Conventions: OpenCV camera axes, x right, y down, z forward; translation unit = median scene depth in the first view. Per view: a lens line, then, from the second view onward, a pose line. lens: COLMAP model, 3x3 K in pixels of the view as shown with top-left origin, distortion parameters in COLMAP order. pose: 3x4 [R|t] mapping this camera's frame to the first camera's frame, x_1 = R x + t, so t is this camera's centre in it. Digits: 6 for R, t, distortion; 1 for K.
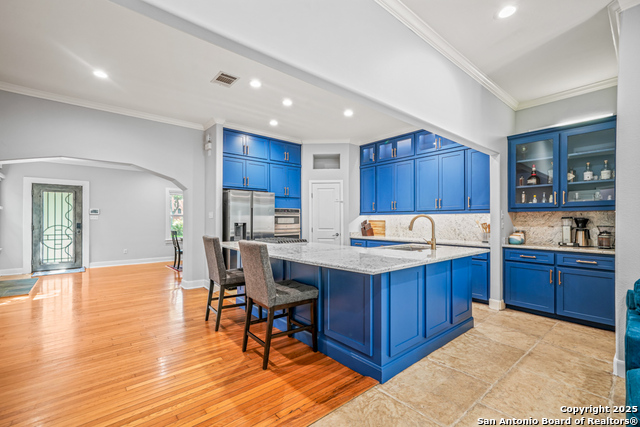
lens RADIAL K [[281.4, 0, 317.4], [0, 281.4, 218.0], [0, 0, 1]] dist [0.008742, 0.000051]
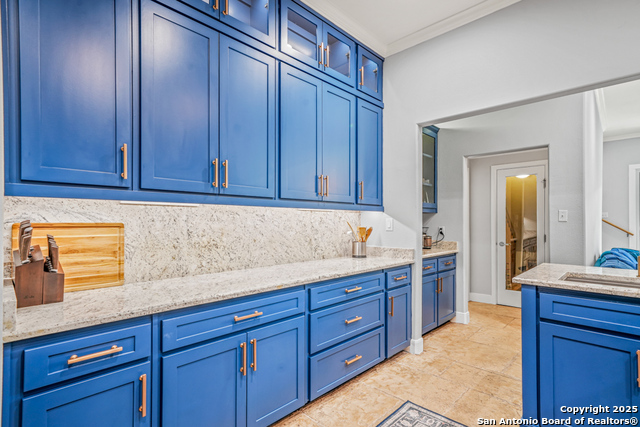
lens RADIAL K [[314.7, 0, 317.9], [0, 314.7, 221.5], [0, 0, 1]] dist [0.003610, 0.000398]
pose [[-0.092745, -0.000682, 0.995690, -0.060748], [-0.007915, 0.999969, -0.000052, 0.004799], [-0.995658, -0.007886, -0.092747, 0.761884]]
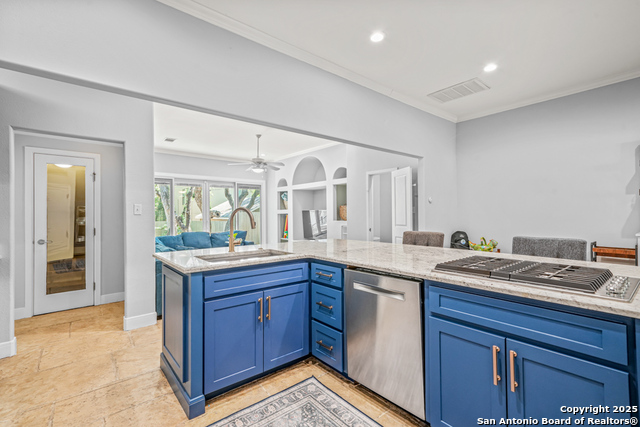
lens RADIAL K [[286.7, 0, 320.0], [0, 286.7, 210.5], [0, 0, 1]] dist [0.001184, 0.000805]
pose [[-0.999961, 0.006009, 0.006509, 0.069761], [0.005894, 0.999829, -0.017501, 0.005012], [-0.006613, -0.017462, -0.999826, 0.824287]]
